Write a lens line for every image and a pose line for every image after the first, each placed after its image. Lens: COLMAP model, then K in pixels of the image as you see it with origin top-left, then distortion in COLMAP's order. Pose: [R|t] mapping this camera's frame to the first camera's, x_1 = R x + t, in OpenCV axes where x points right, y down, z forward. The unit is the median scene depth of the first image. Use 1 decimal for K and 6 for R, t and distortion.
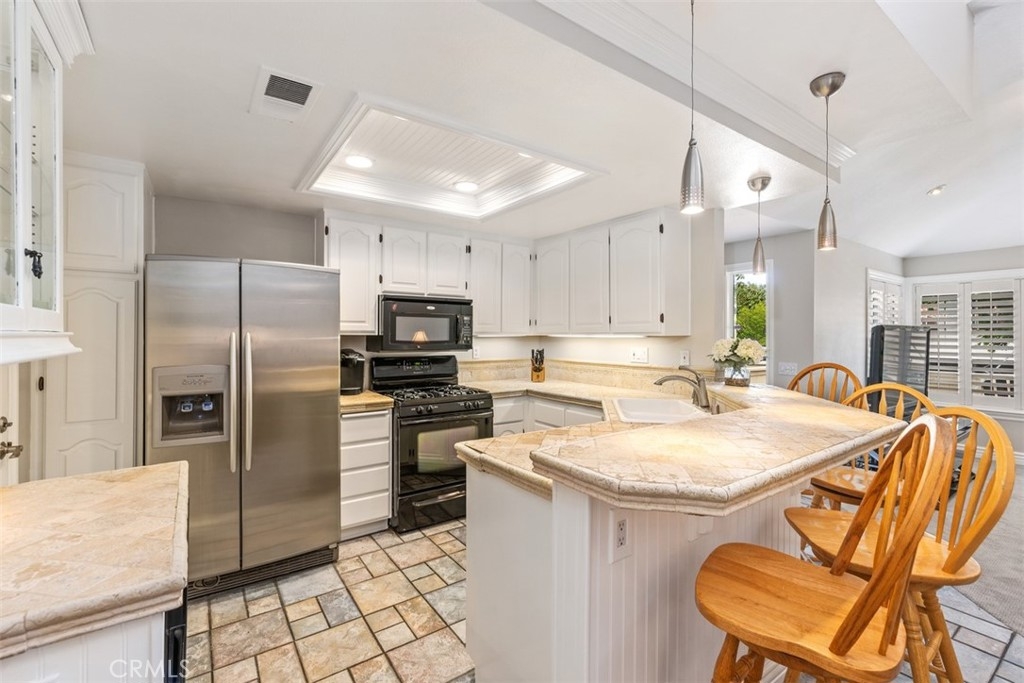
lens RADIAL K [[449.2, 0, 515.0], [0, 449.2, 336.4], [0, 0, 1]] dist [0.002327, -0.000472]
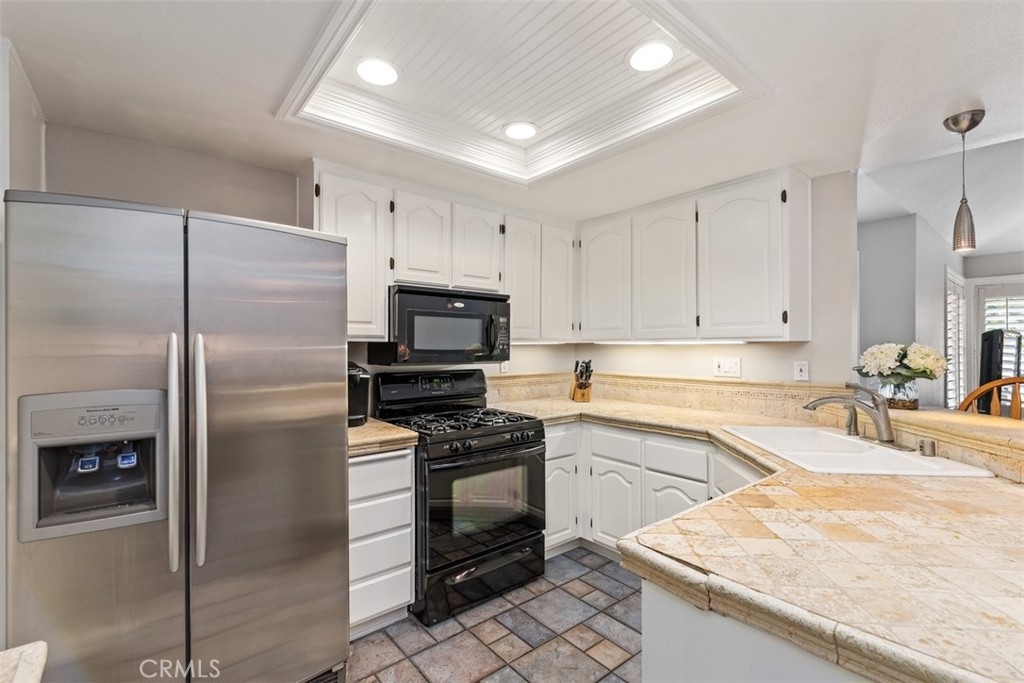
lens RADIAL K [[449.2, 0, 509.1], [0, 449.2, 347.9], [0, 0, 1]] dist [0.002327, -0.000472]
pose [[0.997374, -0.003087, 0.072357, -0.178528], [0.003136, 0.999995, -0.000570, 0.008828], [-0.072355, 0.000795, 0.997379, 0.294314]]
